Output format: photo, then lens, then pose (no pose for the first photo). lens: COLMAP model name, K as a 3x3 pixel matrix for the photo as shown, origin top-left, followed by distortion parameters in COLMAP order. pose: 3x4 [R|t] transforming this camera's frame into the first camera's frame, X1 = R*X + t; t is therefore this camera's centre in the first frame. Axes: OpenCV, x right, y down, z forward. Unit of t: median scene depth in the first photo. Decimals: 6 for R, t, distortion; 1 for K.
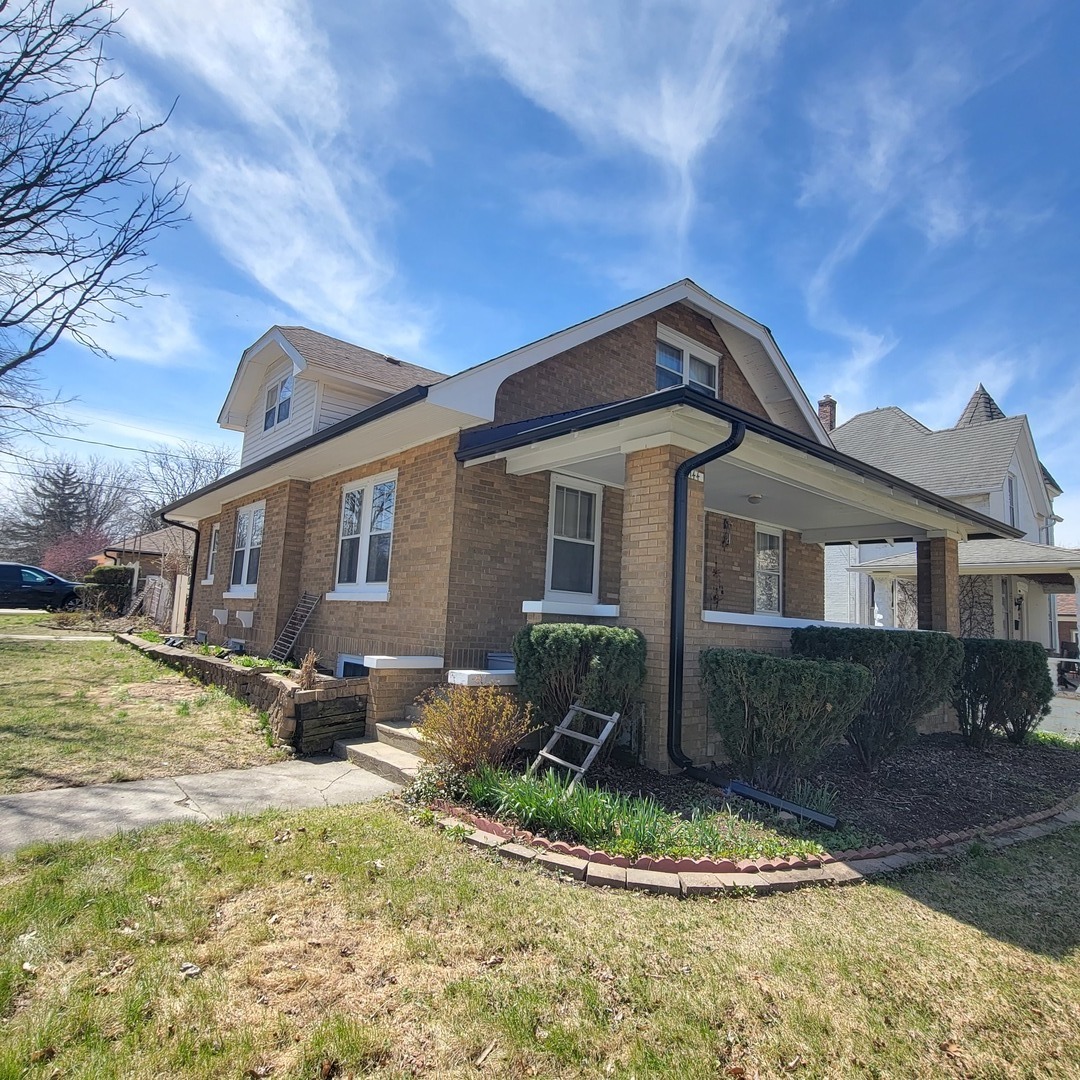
lens RADIAL K [[668.3, 0, 540.0], [0, 668.3, 540.0], [0, 0, 1]] dist [-0.000009, 0.001039]
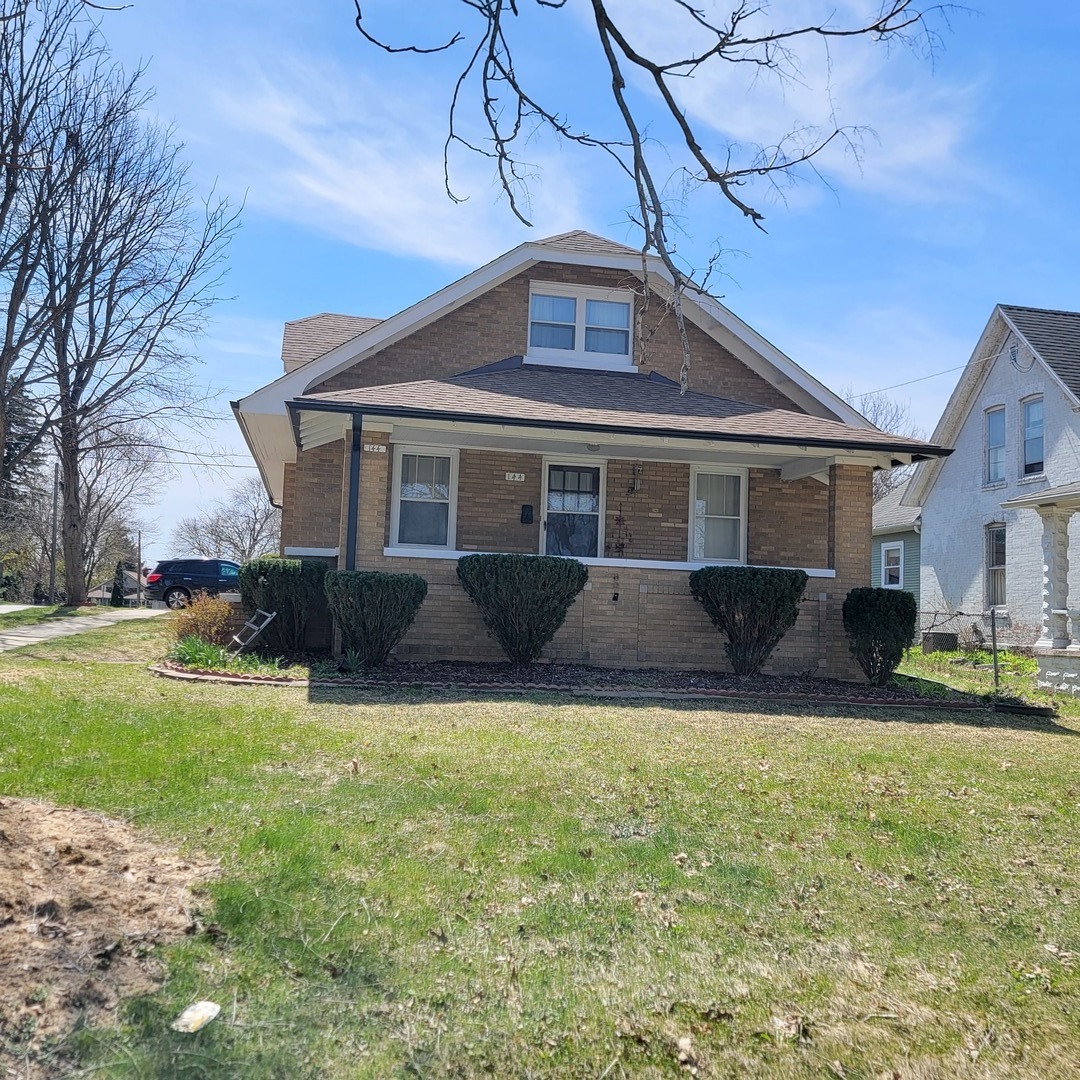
lens RADIAL K [[1097.0, 0, 540.0], [0, 1097.0, 540.0], [0, 0, 1]] dist [0.064503, 0.001294]
pose [[0.879390, -0.054324, -0.472993, 1.160305], [0.069313, 0.997492, 0.014303, 0.058134], [0.471030, -0.045363, 0.880950, -0.601596]]
